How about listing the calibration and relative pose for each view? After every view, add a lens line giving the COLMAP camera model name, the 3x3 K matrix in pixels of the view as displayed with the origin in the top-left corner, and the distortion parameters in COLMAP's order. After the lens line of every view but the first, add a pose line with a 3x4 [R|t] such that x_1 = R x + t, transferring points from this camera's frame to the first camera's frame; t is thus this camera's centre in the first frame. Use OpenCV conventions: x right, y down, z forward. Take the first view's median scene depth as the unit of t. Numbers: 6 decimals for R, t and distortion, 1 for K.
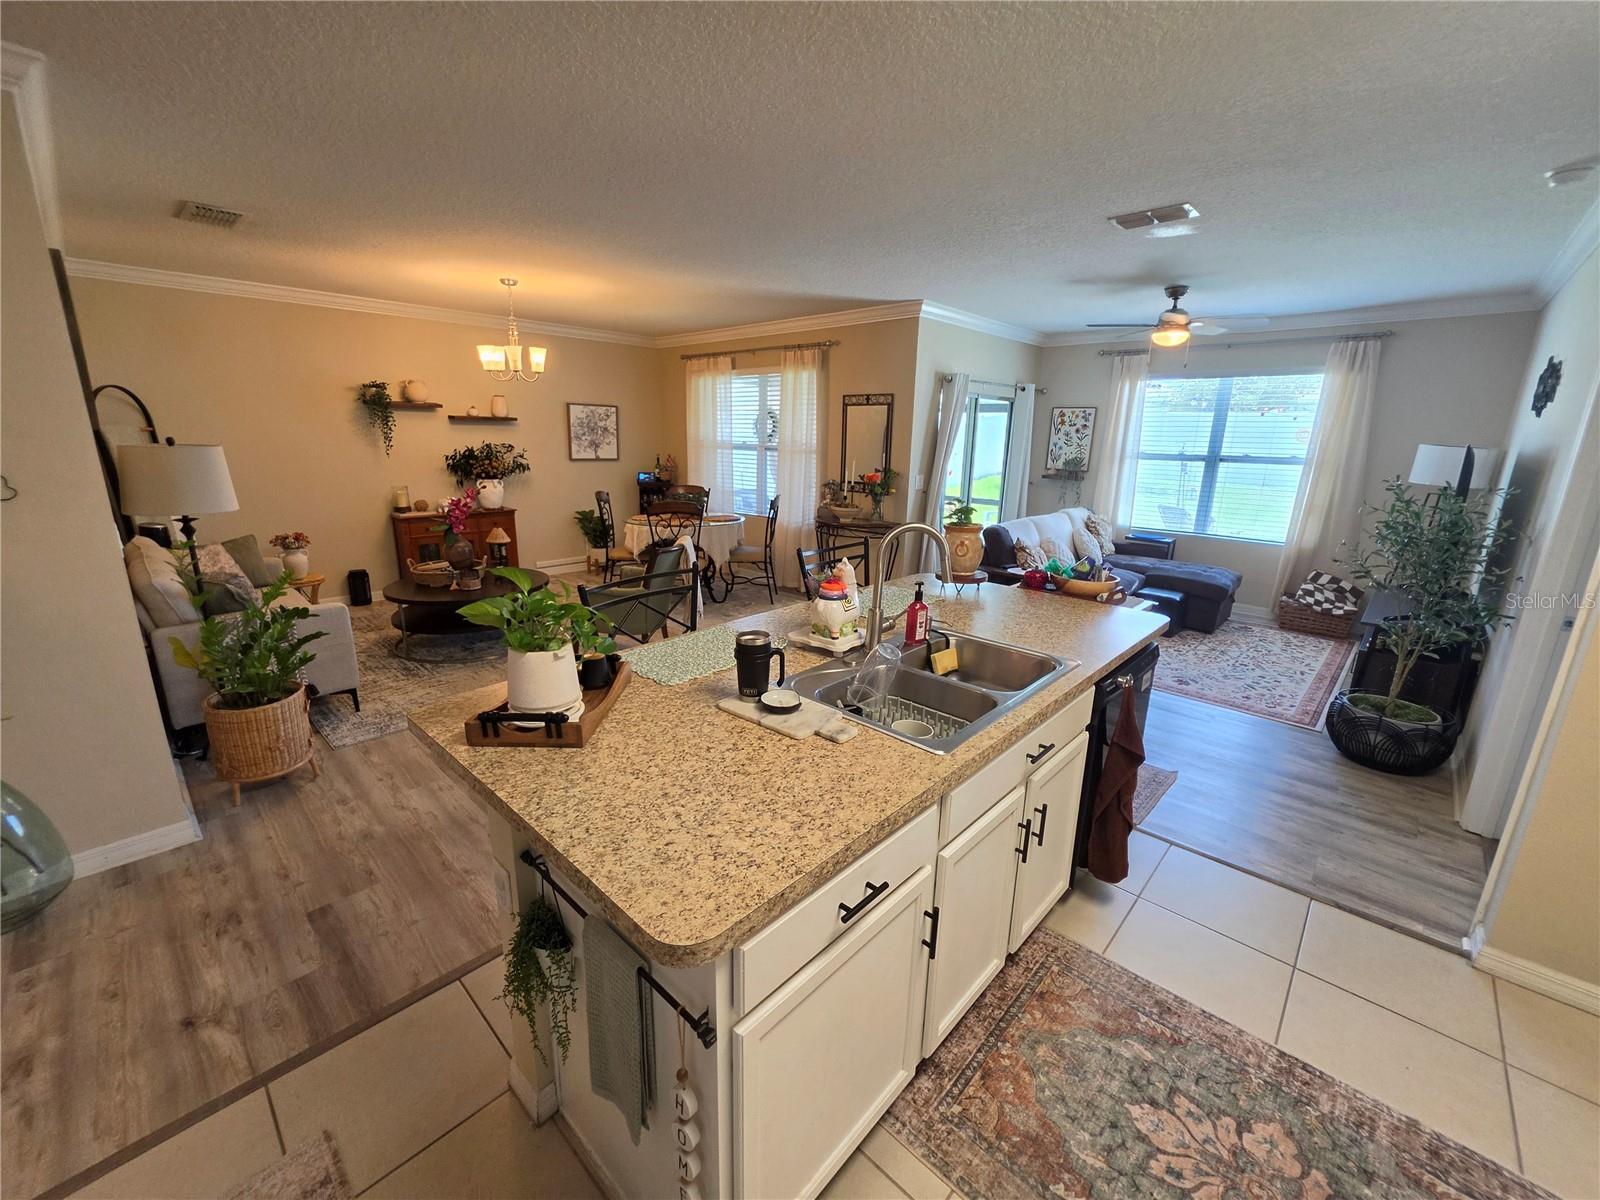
lens RADIAL K [[649.3, 0, 792.7], [0, 649.3, 596.6], [0, 0, 1]] dist [-0.001914, -0.000526]
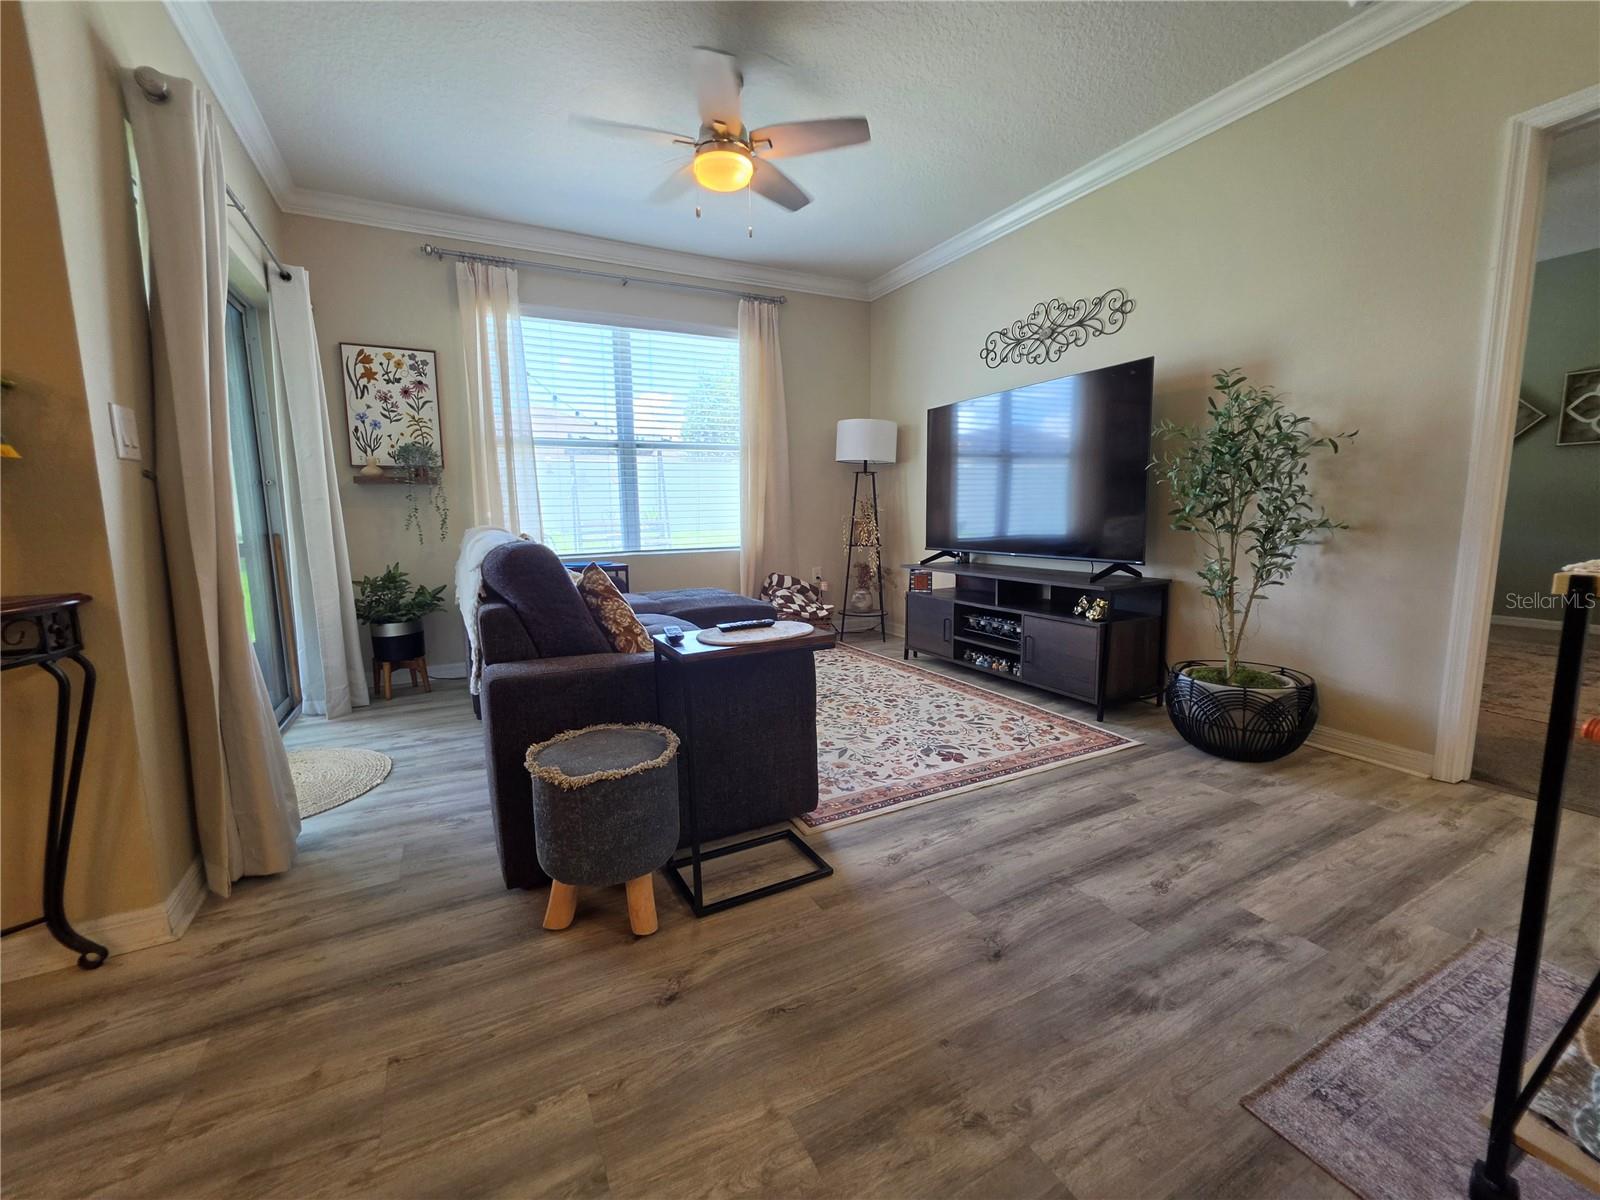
lens RADIAL K [[649.3, 0, 795.2], [0, 649.3, 593.4], [0, 0, 1]] dist [-0.001914, -0.000526]
pose [[0.319949, -0.145918, 0.936131, 0.027231], [0.255640, 0.964717, 0.063002, -0.060116], [-0.912294, 0.219155, 0.345962, 0.673816]]
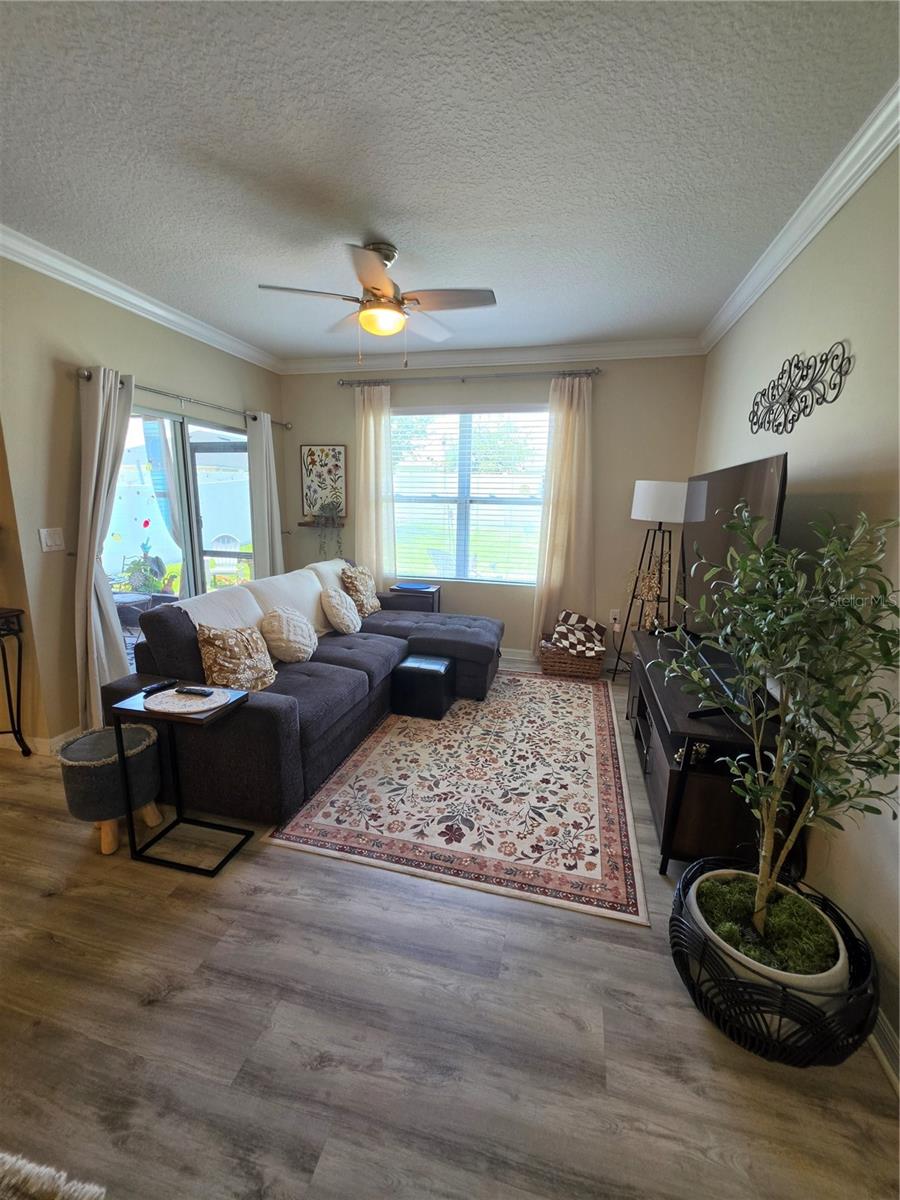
lens RADIAL K [[487.0, 0, 453.8], [0, 487.0, 594.8], [0, 0, 1]] dist [-0.001914, -0.000526]
pose [[0.866981, -0.098798, 0.488449, 0.293028], [0.120418, 0.992639, -0.012957, -0.072769], [-0.483573, 0.070052, 0.872496, 0.422726]]
